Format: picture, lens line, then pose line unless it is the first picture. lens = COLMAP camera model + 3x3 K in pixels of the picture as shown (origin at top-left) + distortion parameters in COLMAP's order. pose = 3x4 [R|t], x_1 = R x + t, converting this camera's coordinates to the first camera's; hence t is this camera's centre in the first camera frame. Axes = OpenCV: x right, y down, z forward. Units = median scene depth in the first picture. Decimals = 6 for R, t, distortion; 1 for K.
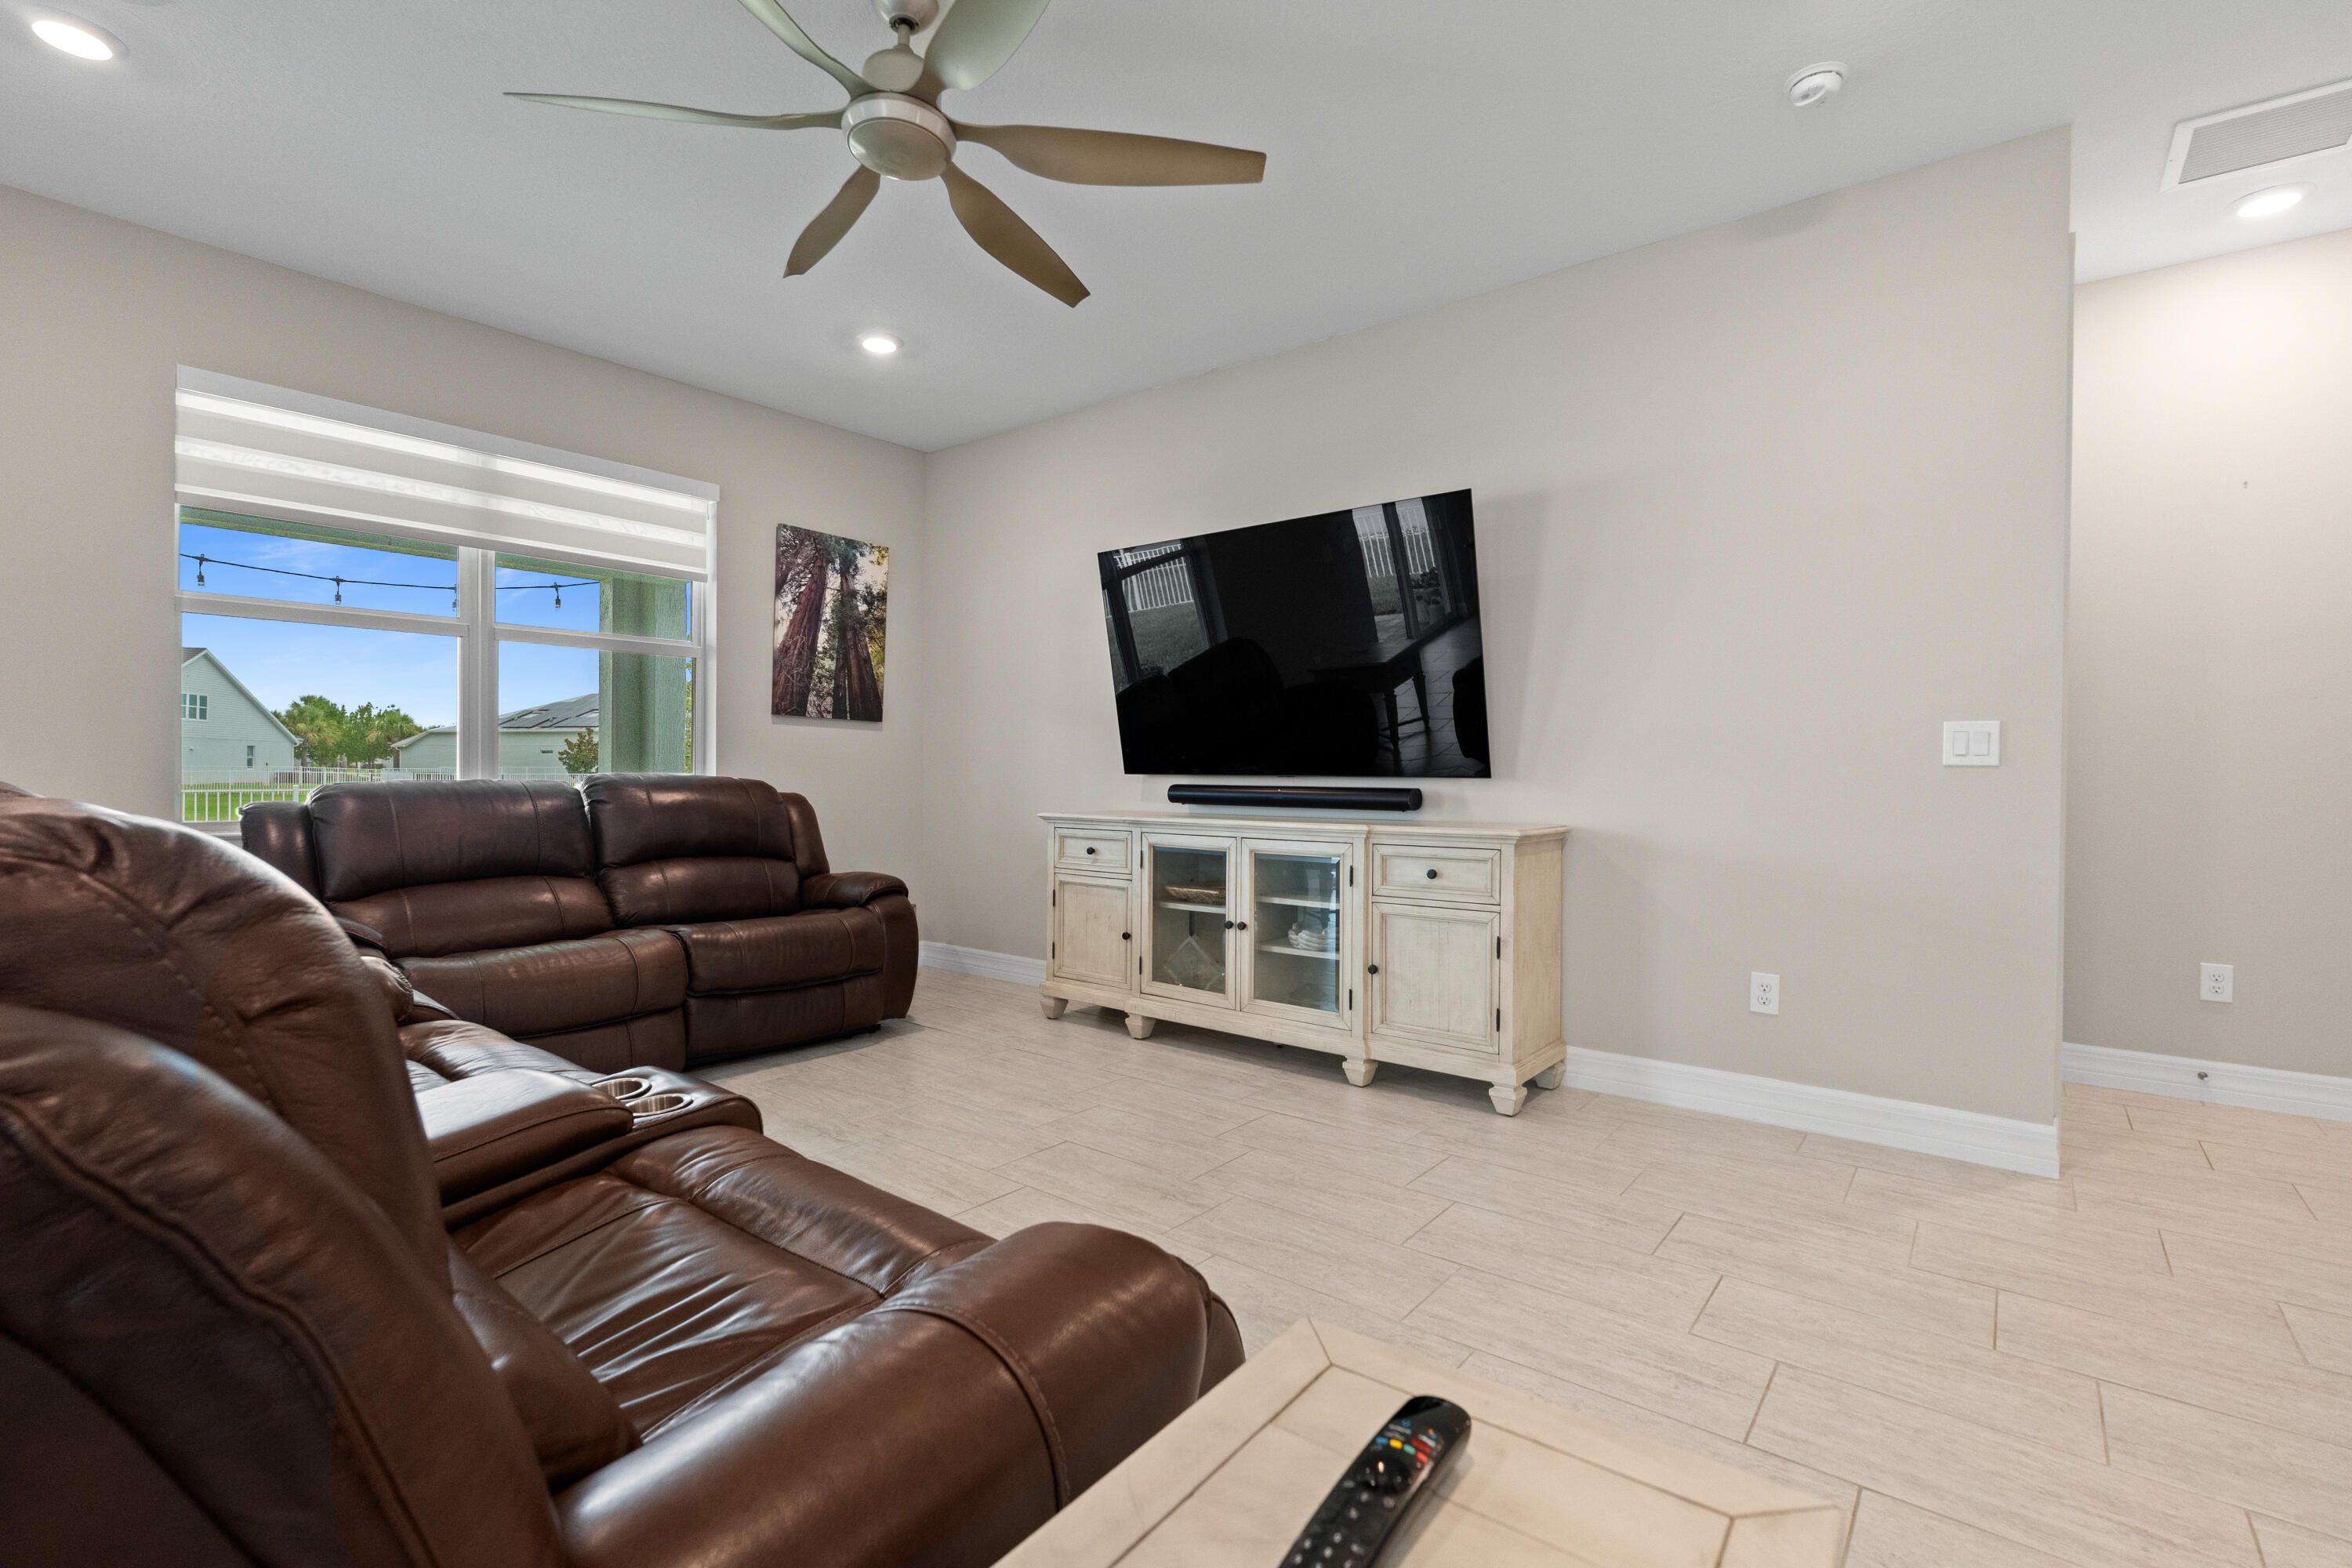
lens RADIAL K [[1058.6, 0, 1184.7], [0, 1058.6, 780.5], [0, 0, 1]] dist [0.000759, -0.002031]
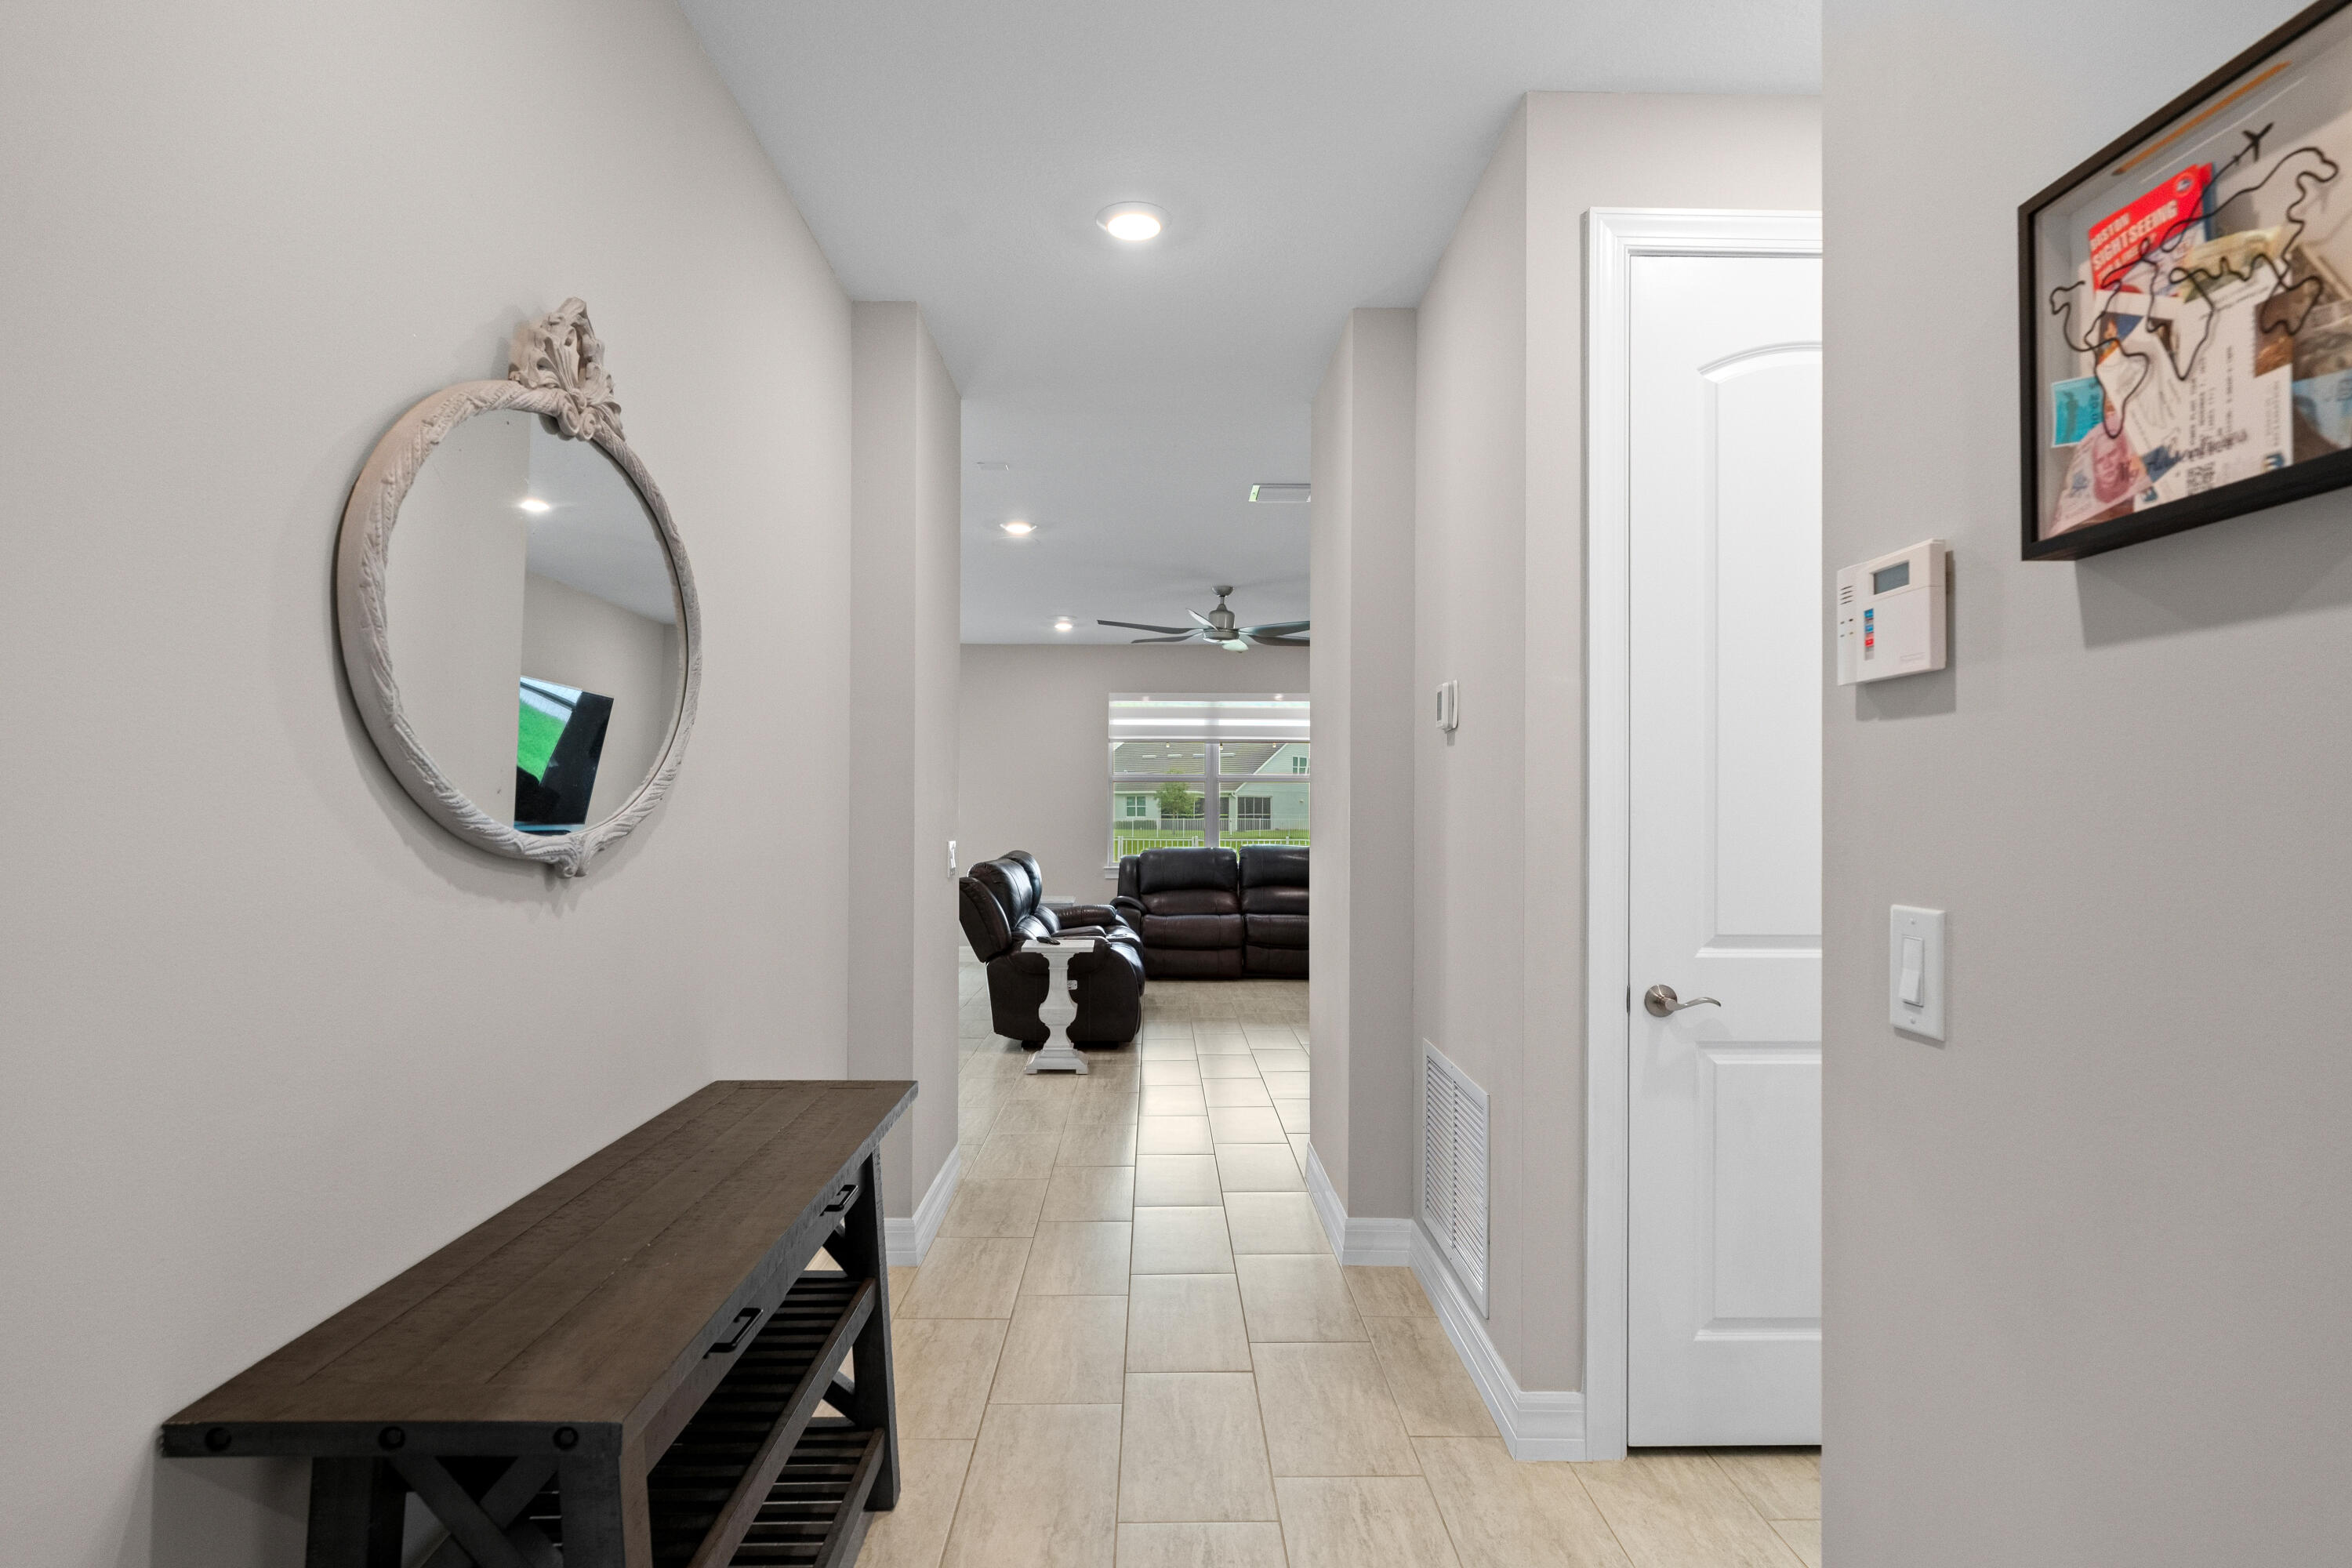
lens RADIAL K [[1217.4, 0, 1188.7], [0, 1217.4, 803.9], [0, 0, 1]] dist [-0.003132, -0.002697]
pose [[0.650898, -0.009809, -0.759102, 1.165441], [-0.004932, 0.999841, -0.017149, -0.042873], [0.759149, 0.014906, 0.650746, -0.659381]]
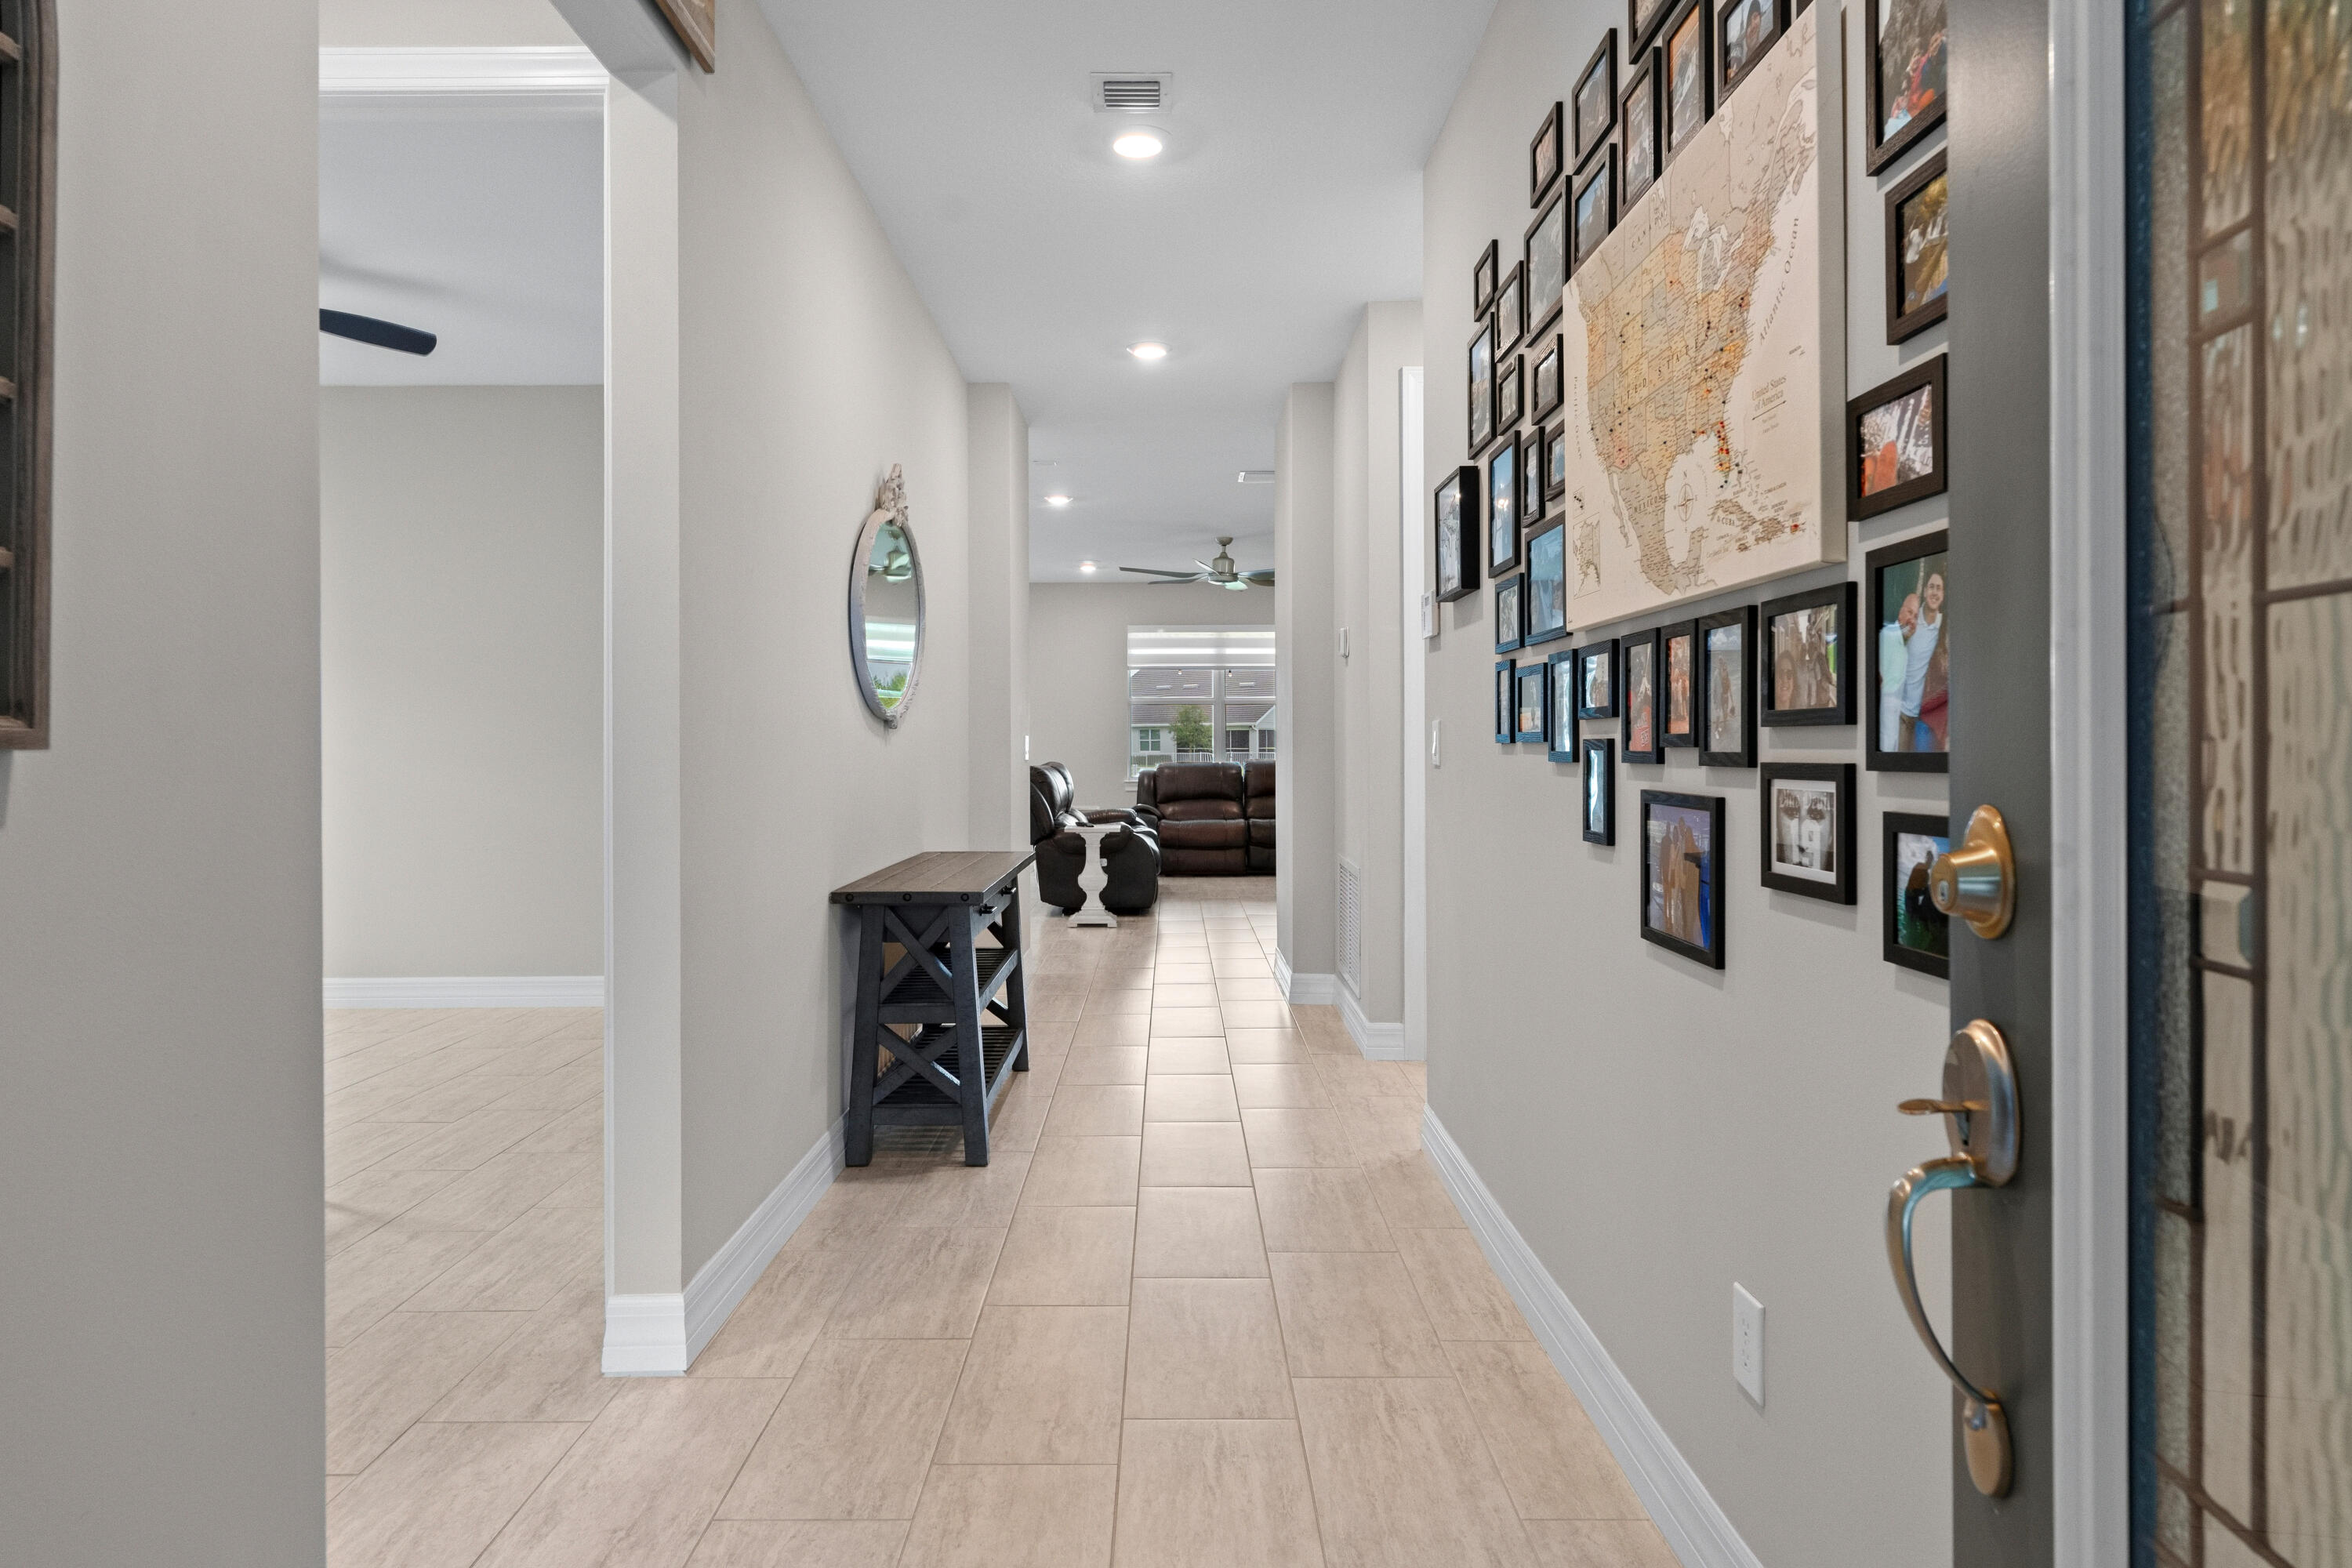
lens RADIAL K [[1330.1, 0, 1185.9], [0, 1330.1, 748.1], [0, 0, 1]] dist [0.000712, -0.000038]
pose [[0.637228, -0.008945, -0.770623, 1.585089], [0.001849, 0.999948, -0.010078, -0.001588], [0.770673, 0.004997, 0.637211, -0.990385]]
